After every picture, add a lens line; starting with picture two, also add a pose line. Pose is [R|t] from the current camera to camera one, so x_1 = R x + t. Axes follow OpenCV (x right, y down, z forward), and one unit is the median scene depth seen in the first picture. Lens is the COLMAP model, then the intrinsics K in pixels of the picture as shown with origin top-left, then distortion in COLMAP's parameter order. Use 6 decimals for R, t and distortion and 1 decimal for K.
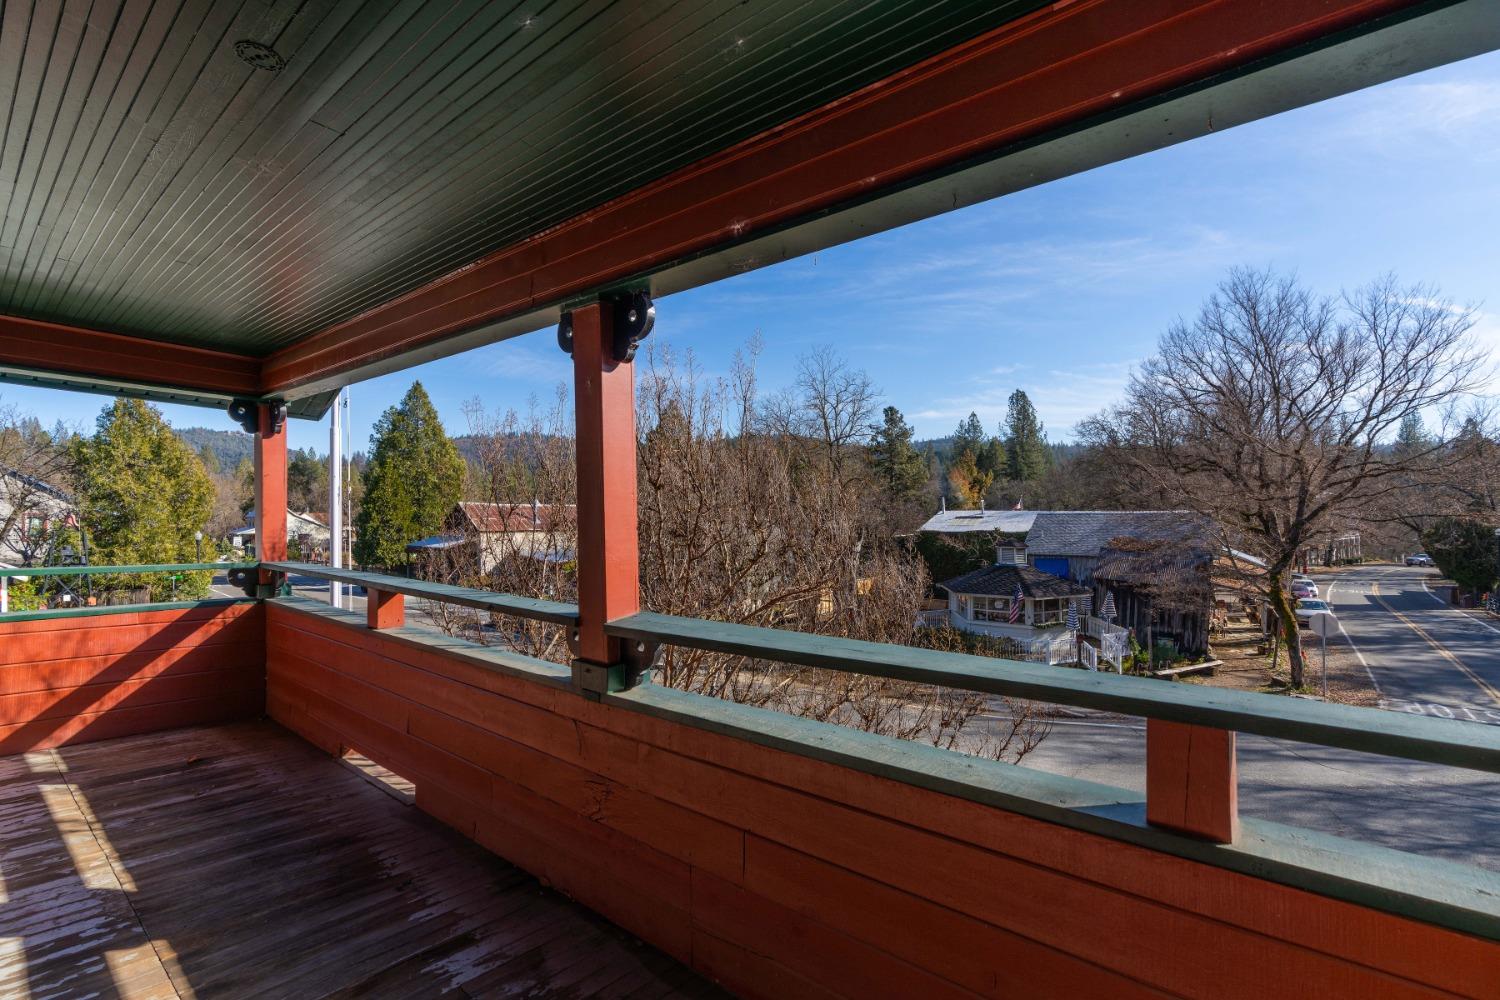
lens RADIAL K [[695.6, 0, 750.0], [0, 695.6, 500.0], [0, 0, 1]] dist [-0.000352, -0.004447]
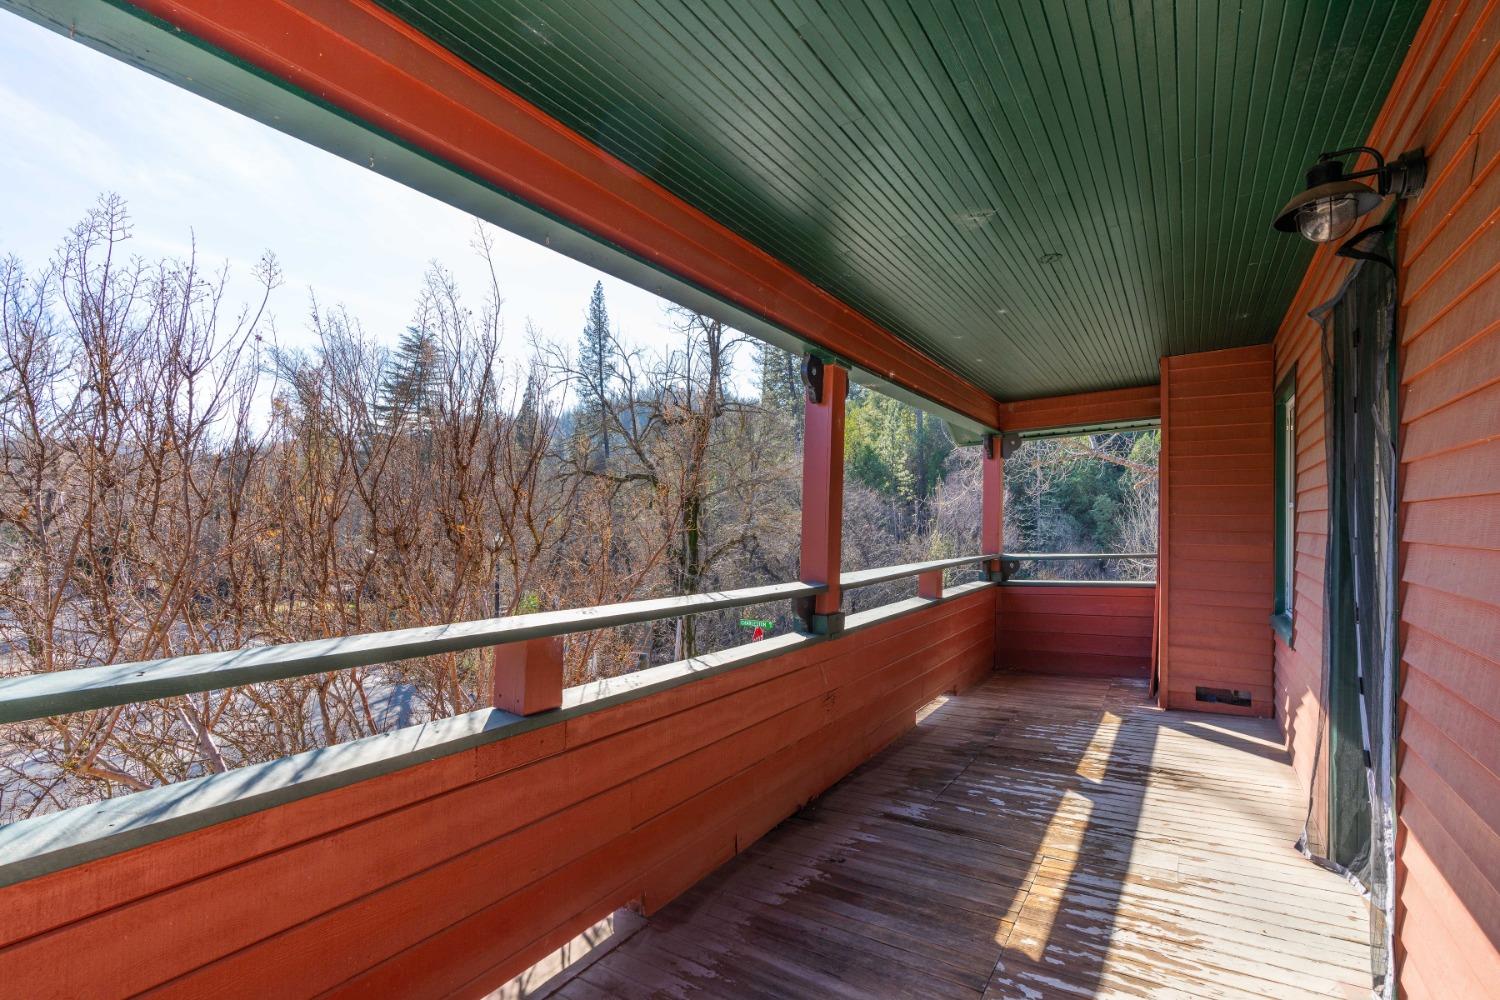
lens RADIAL K [[695.6, 0, 750.0], [0, 695.6, 500.0], [0, 0, 1]] dist [-0.000352, -0.004447]
pose [[-0.135312, 0.007488, 0.990775, -1.798665], [-0.059986, 0.998075, -0.015735, 0.025926], [-0.988986, -0.061562, -0.134602, 1.519893]]
